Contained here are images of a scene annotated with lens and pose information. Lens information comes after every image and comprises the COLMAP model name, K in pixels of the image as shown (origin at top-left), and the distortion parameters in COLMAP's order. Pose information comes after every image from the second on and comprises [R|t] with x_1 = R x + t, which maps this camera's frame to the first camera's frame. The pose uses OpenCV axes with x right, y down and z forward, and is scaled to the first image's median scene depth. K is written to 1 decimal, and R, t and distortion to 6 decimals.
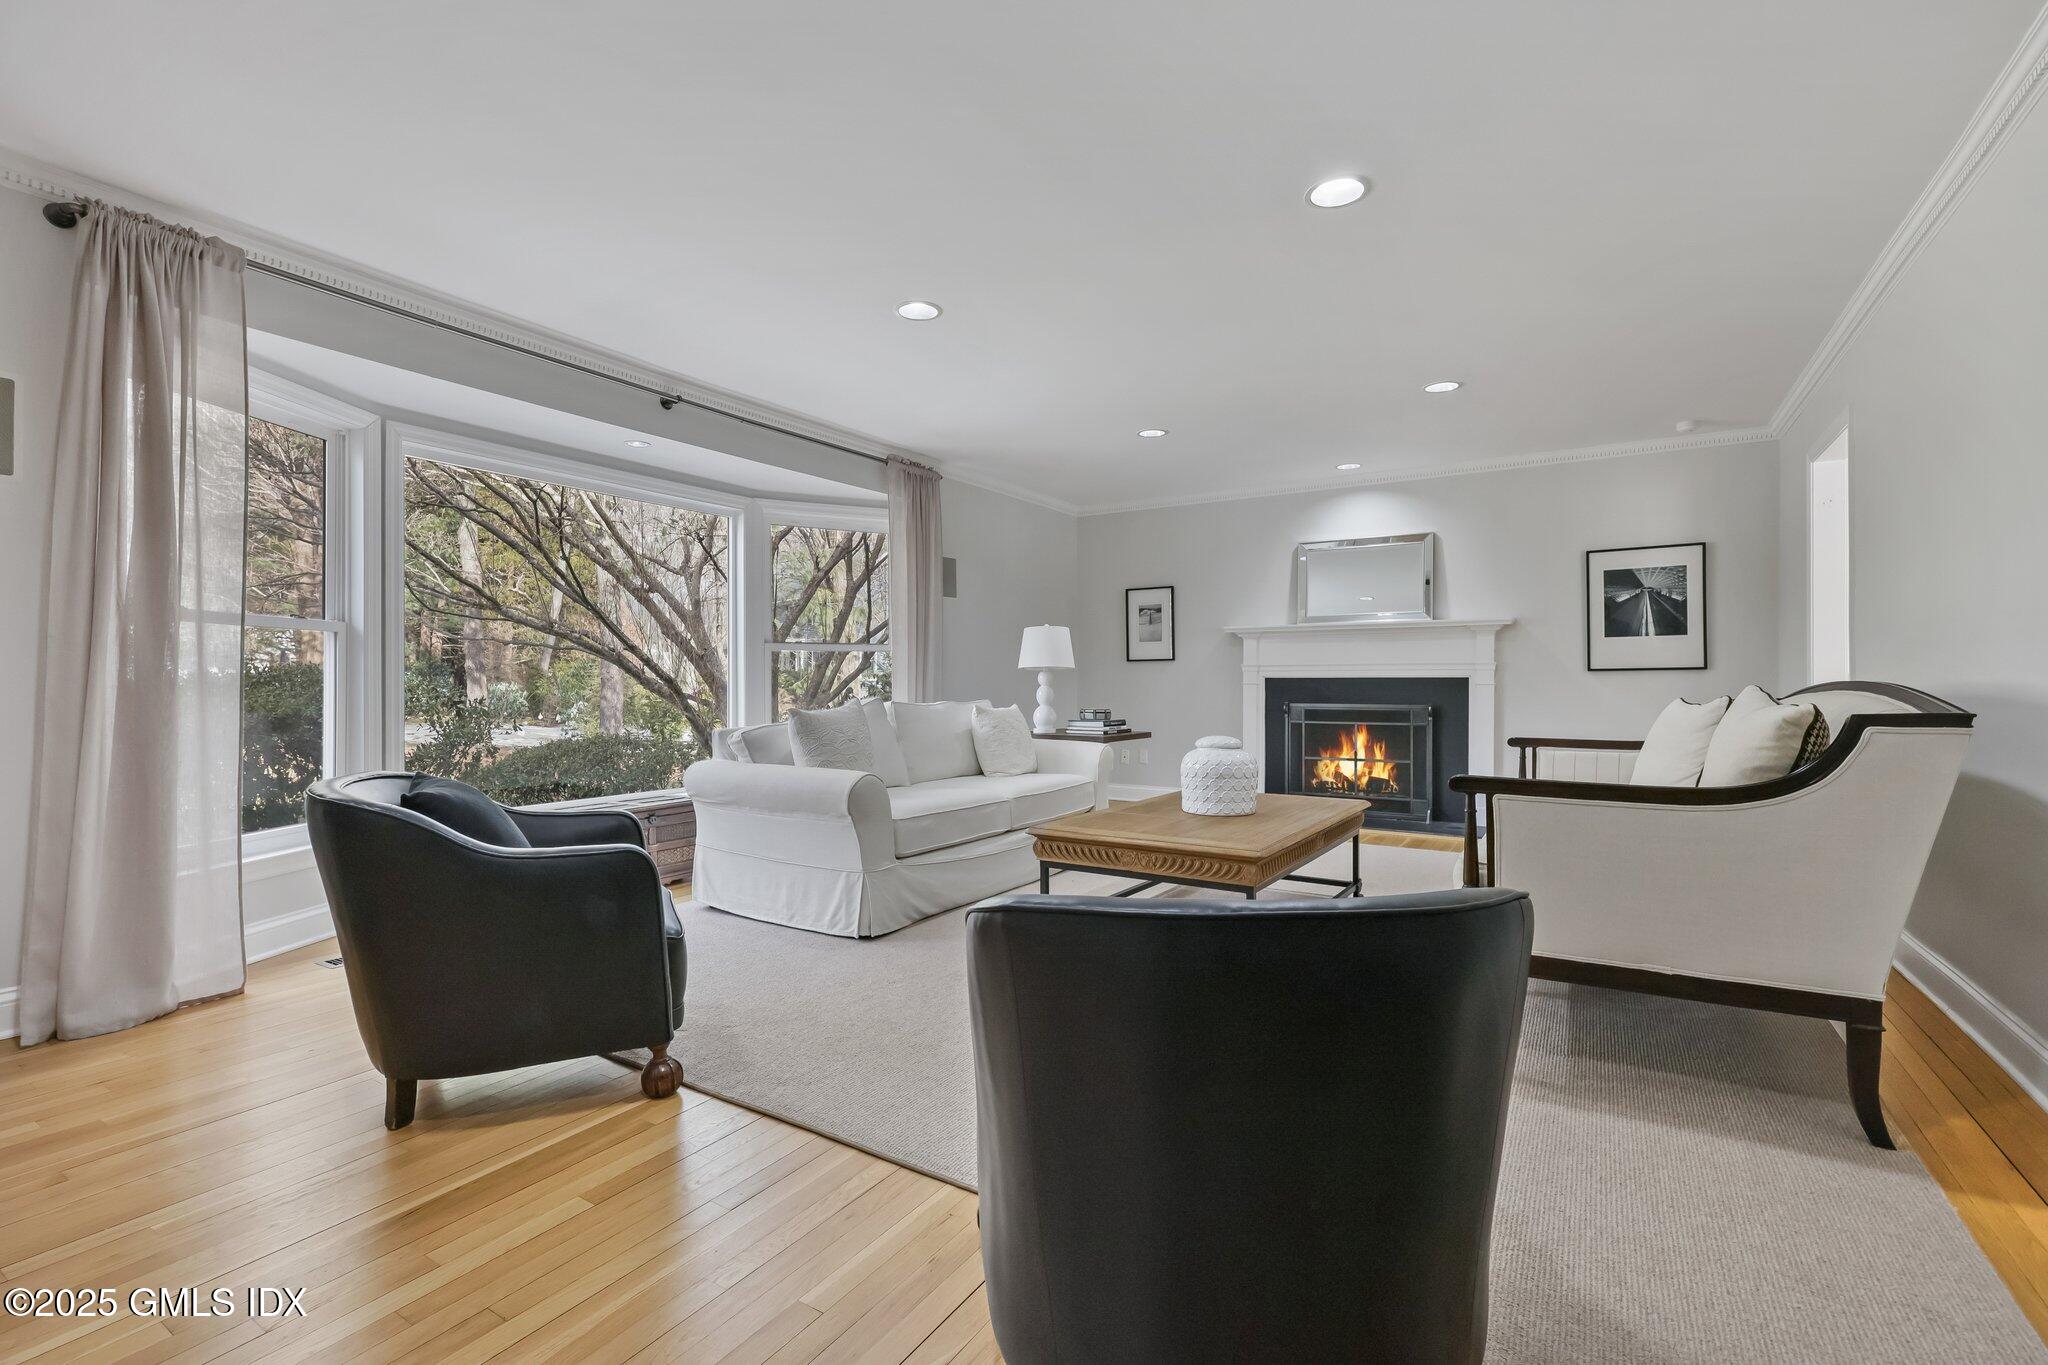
lens RADIAL K [[908.1, 0, 1022.7], [0, 908.1, 681.3], [0, 0, 1]] dist [0.004646, -0.001073]
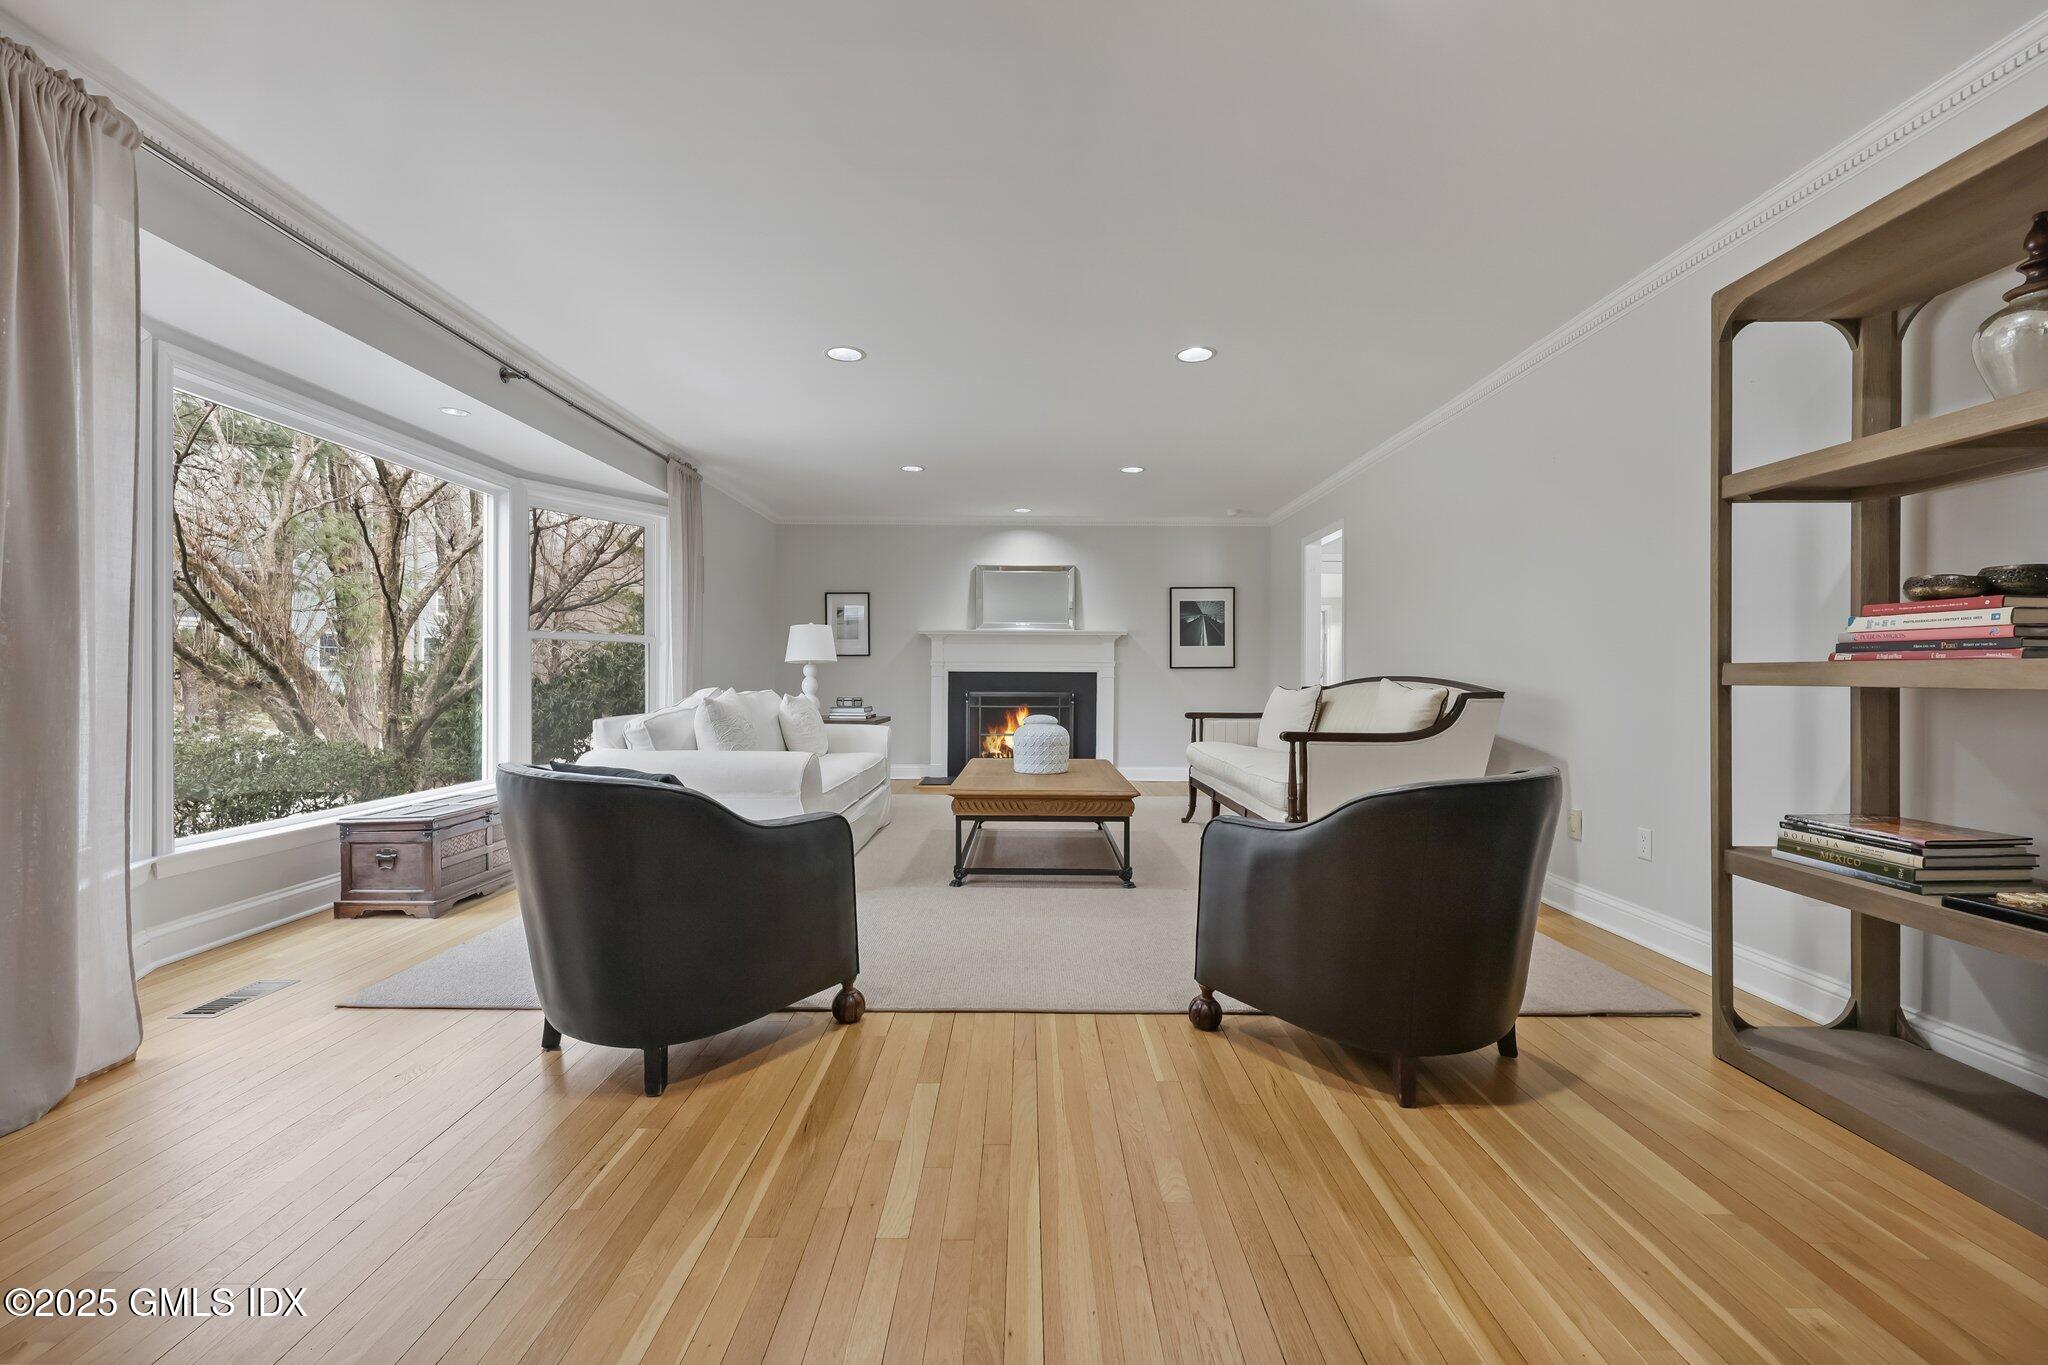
lens RADIAL K [[826.1, 0, 1024.3], [0, 826.1, 682.3], [0, 0, 1]] dist [0.001176, -0.000685]
pose [[0.845745, 0.000092, 0.533587, -0.302681], [-0.005562, 0.999947, 0.008645, 0.000956], [-0.533558, -0.010279, 0.845701, -0.010731]]
